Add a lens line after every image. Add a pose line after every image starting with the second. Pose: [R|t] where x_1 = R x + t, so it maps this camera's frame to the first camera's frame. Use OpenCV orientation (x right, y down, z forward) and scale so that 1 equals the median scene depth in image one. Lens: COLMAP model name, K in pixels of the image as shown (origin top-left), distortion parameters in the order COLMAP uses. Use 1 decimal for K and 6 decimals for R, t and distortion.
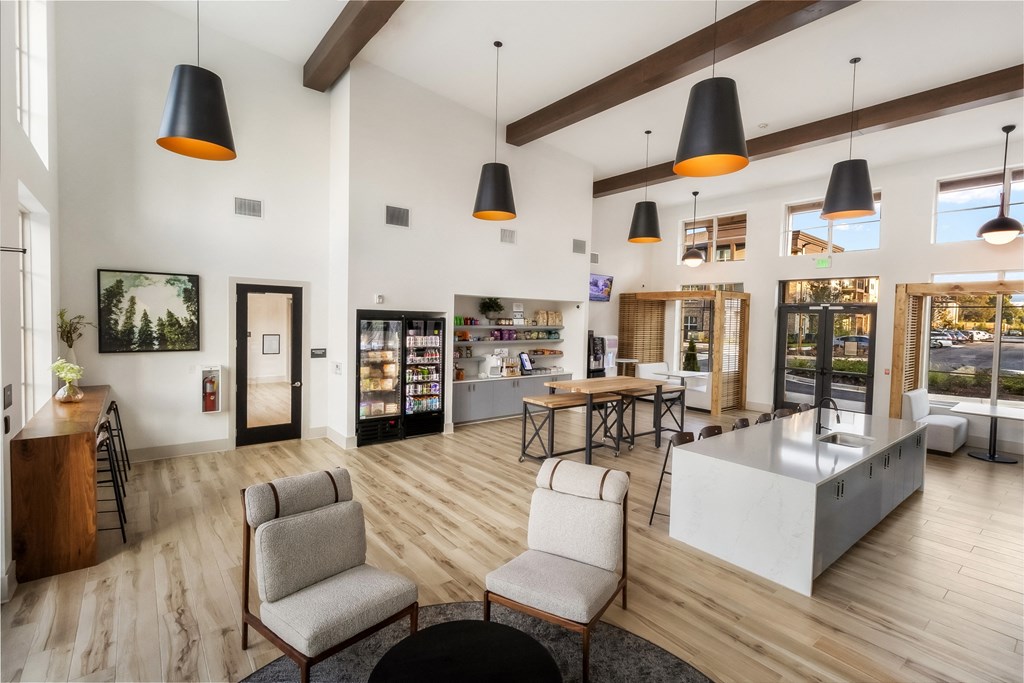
lens RADIAL K [[468.8, 0, 515.1], [0, 468.8, 333.5], [0, 0, 1]] dist [0.009105, -0.004389]
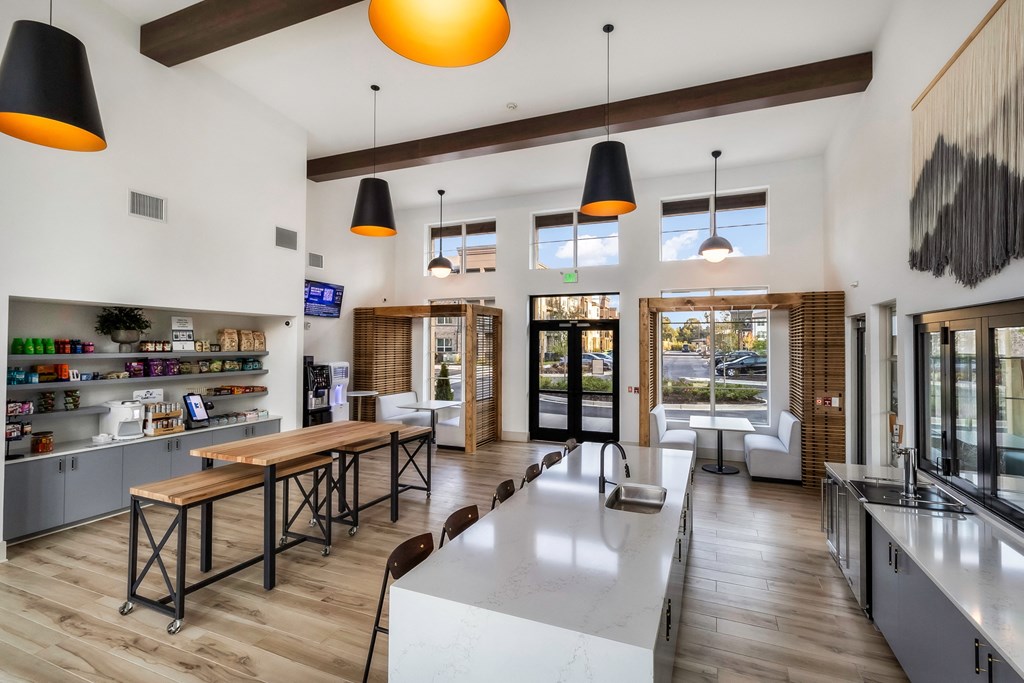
lens RADIAL K [[468.8, 0, 515.0], [0, 468.8, 338.9], [0, 0, 1]] dist [0.009105, -0.004389]
pose [[0.877085, -0.012464, 0.480174, 0.101250], [0.031452, 0.999008, -0.031519, -0.000112], [-0.479305, 0.042747, 0.876607, 0.227571]]
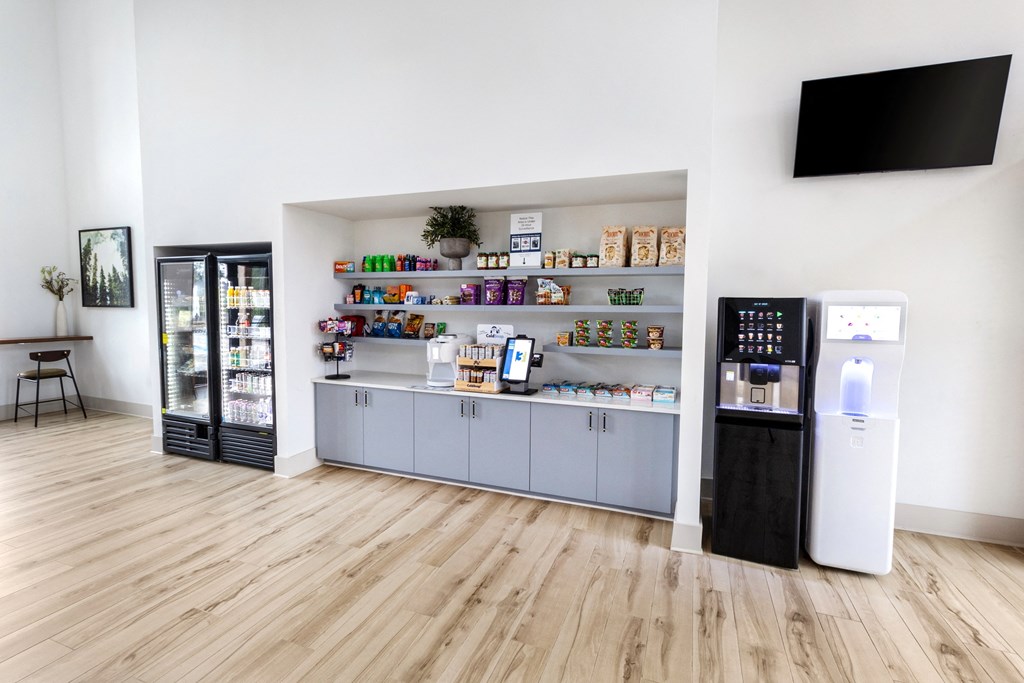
lens RADIAL K [[468.8, 0, 512.0], [0, 468.8, 339.4], [0, 0, 1]] dist [0.009105, -0.004389]
pose [[0.500523, 0.052979, -0.864101, 0.370367], [-0.024922, 0.998594, 0.046789, 0.026077], [0.865365, -0.001884, 0.501139, 0.827330]]
